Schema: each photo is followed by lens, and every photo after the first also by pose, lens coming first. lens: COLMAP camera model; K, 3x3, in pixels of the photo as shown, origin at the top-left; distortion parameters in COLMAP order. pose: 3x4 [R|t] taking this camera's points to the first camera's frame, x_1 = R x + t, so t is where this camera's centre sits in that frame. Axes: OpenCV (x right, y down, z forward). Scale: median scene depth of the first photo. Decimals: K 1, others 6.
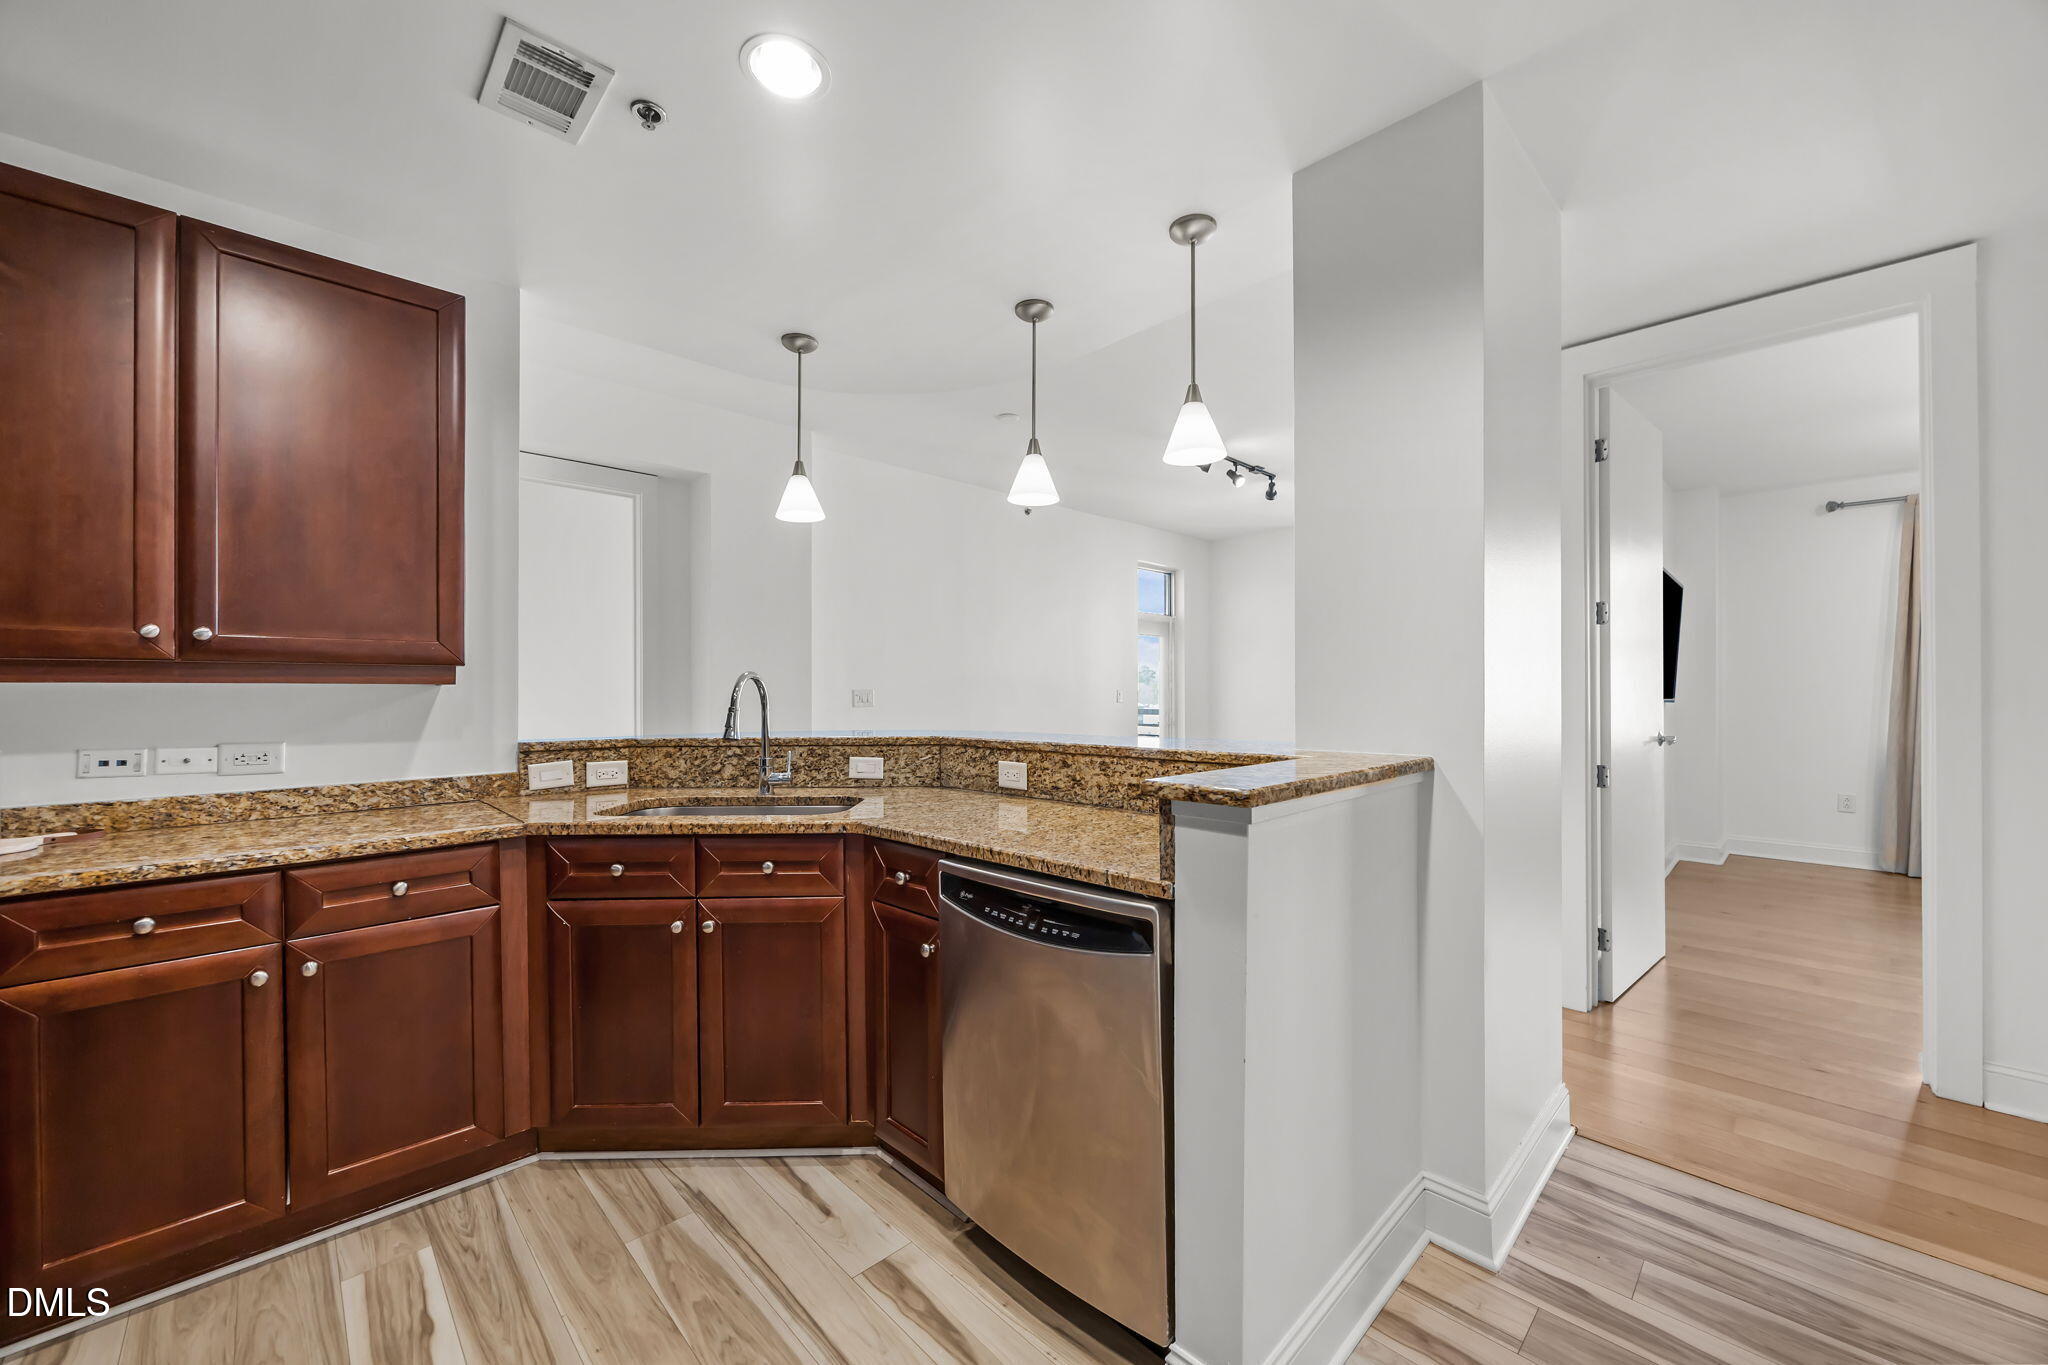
lens RADIAL K [[789.7, 0, 1031.8], [0, 789.7, 688.4], [0, 0, 1]] dist [-0.000895, 0.000298]
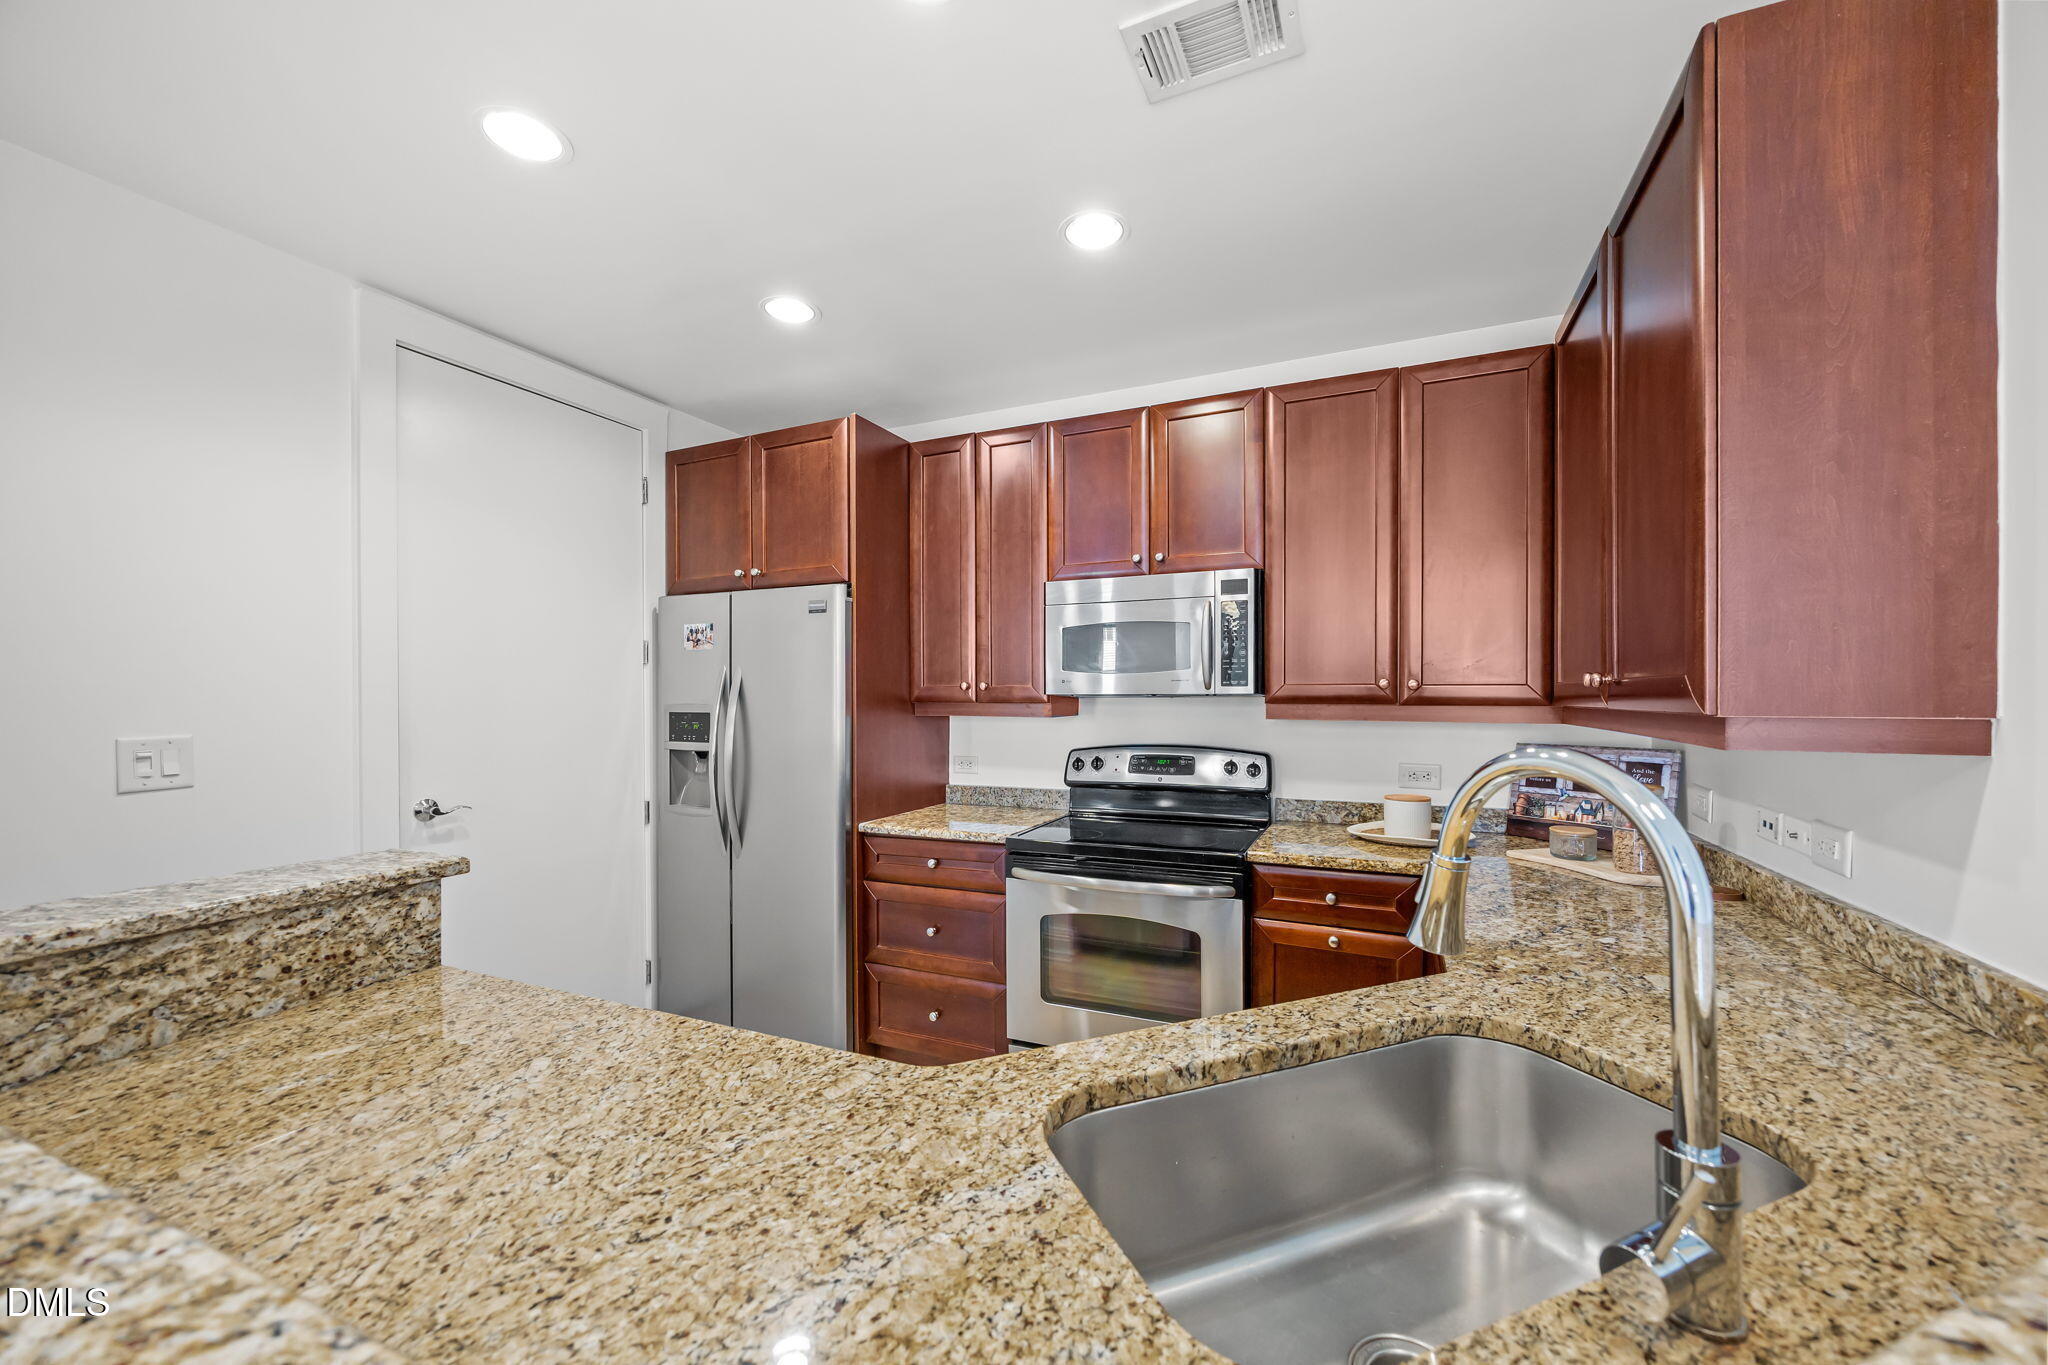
lens RADIAL K [[789.7, 0, 1028.7], [0, 789.7, 690.0], [0, 0, 1]] dist [-0.000895, 0.000298]
pose [[-0.935806, 0.007798, -0.352429, -0.091134], [0.011866, 0.999886, -0.009384, -0.039900], [0.352316, -0.012963, -0.935791, 1.172356]]
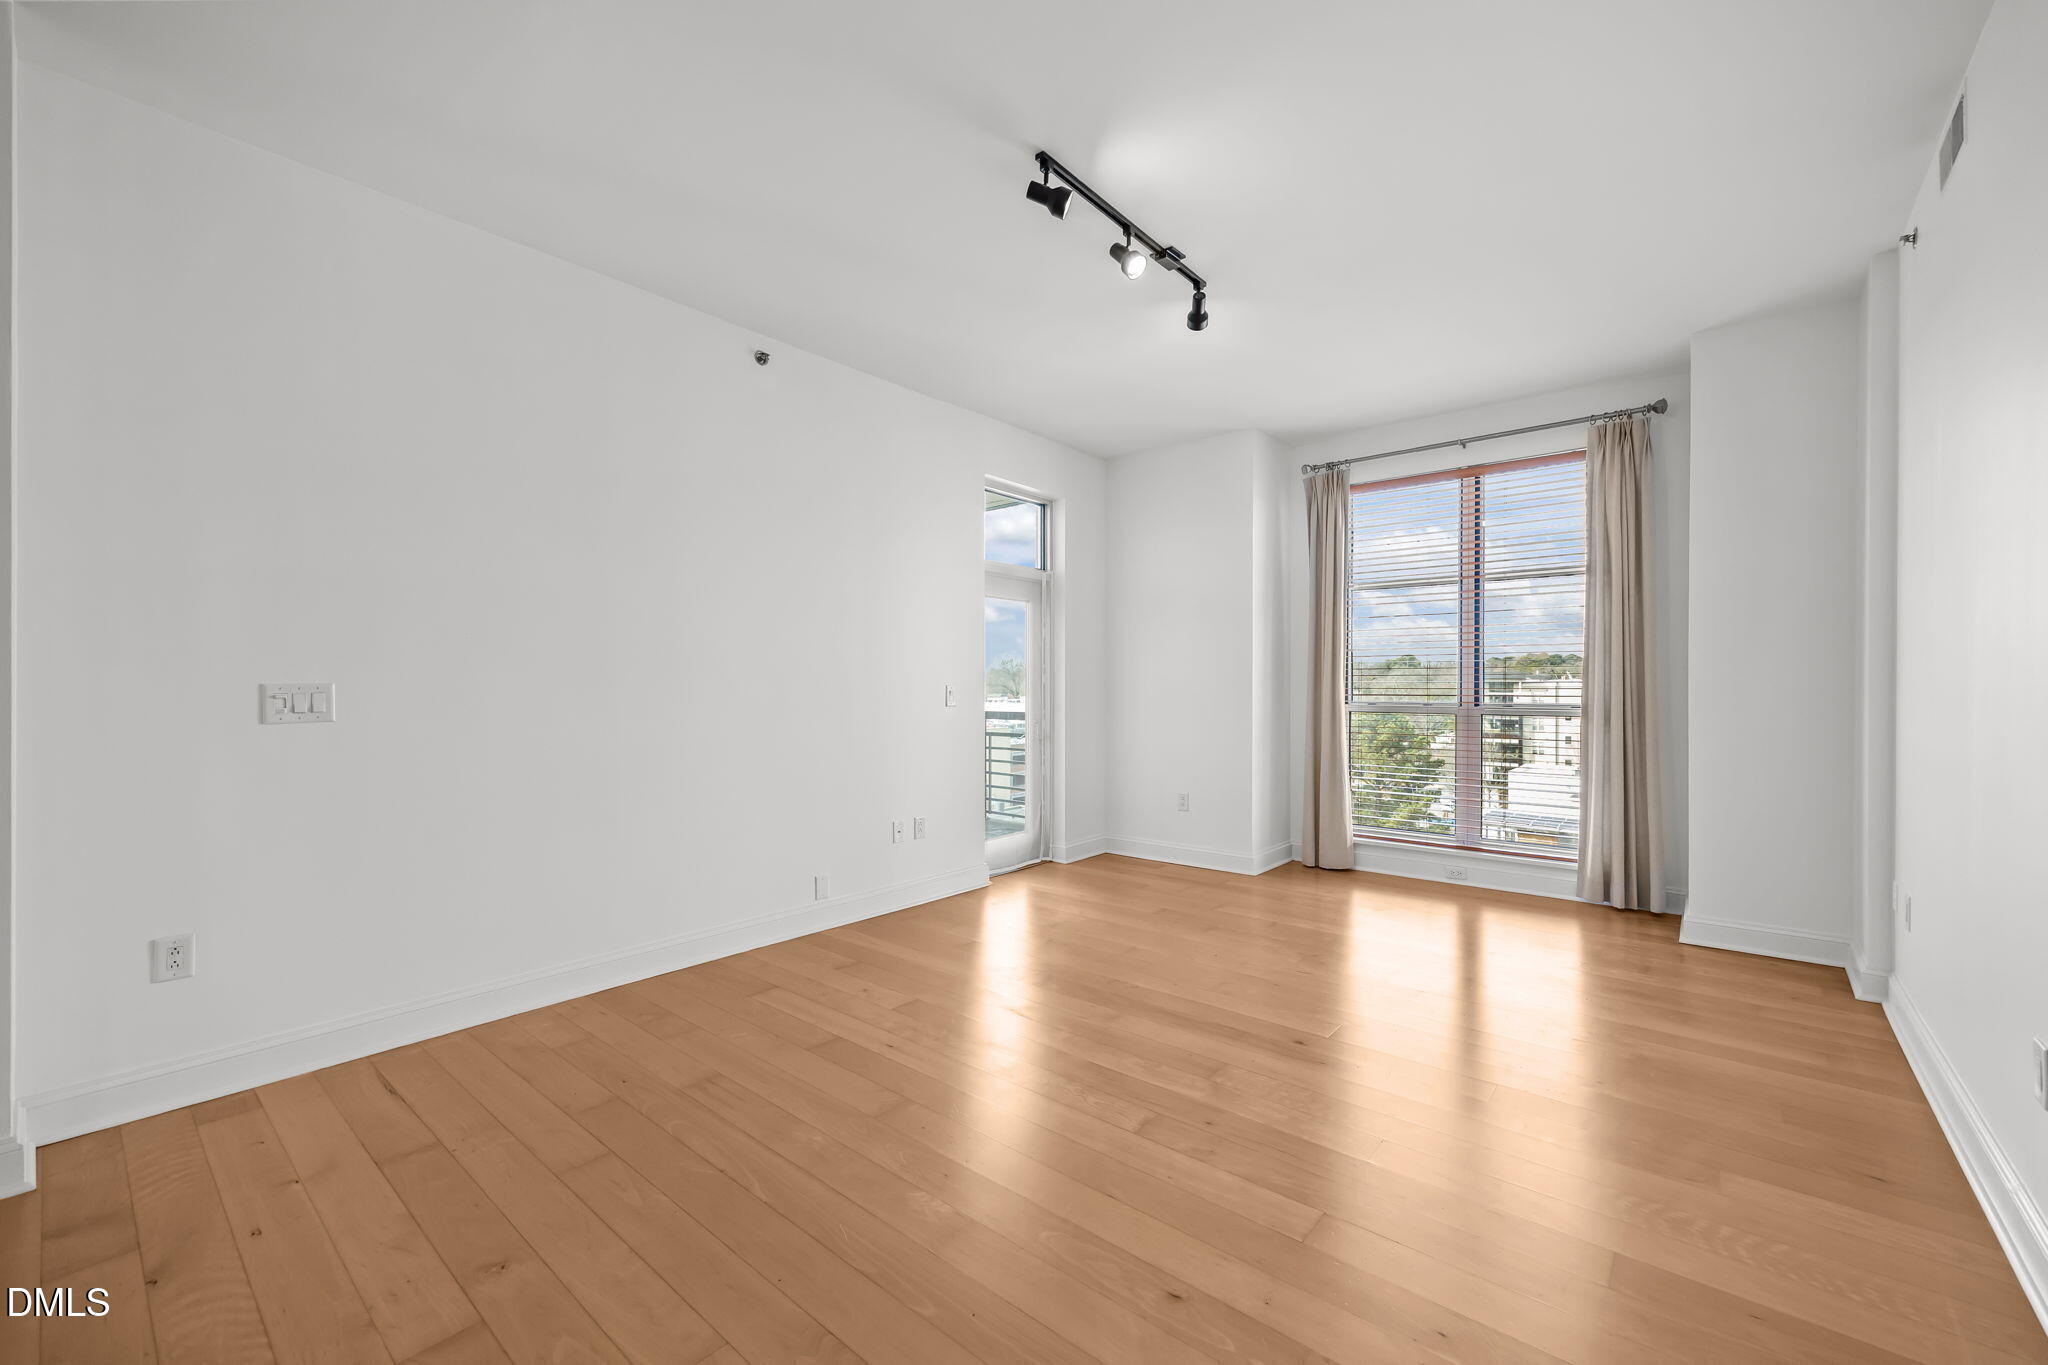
lens RADIAL K [[818.0, 0, 1019.5], [0, 818.0, 701.9], [0, 0, 1]] dist [-0.002656, -0.000098]
pose [[0.996872, 0.004232, 0.078914, 0.358436], [-0.006285, 0.999648, 0.025787, -0.006244], [-0.078777, -0.026202, 0.996548, 1.150959]]
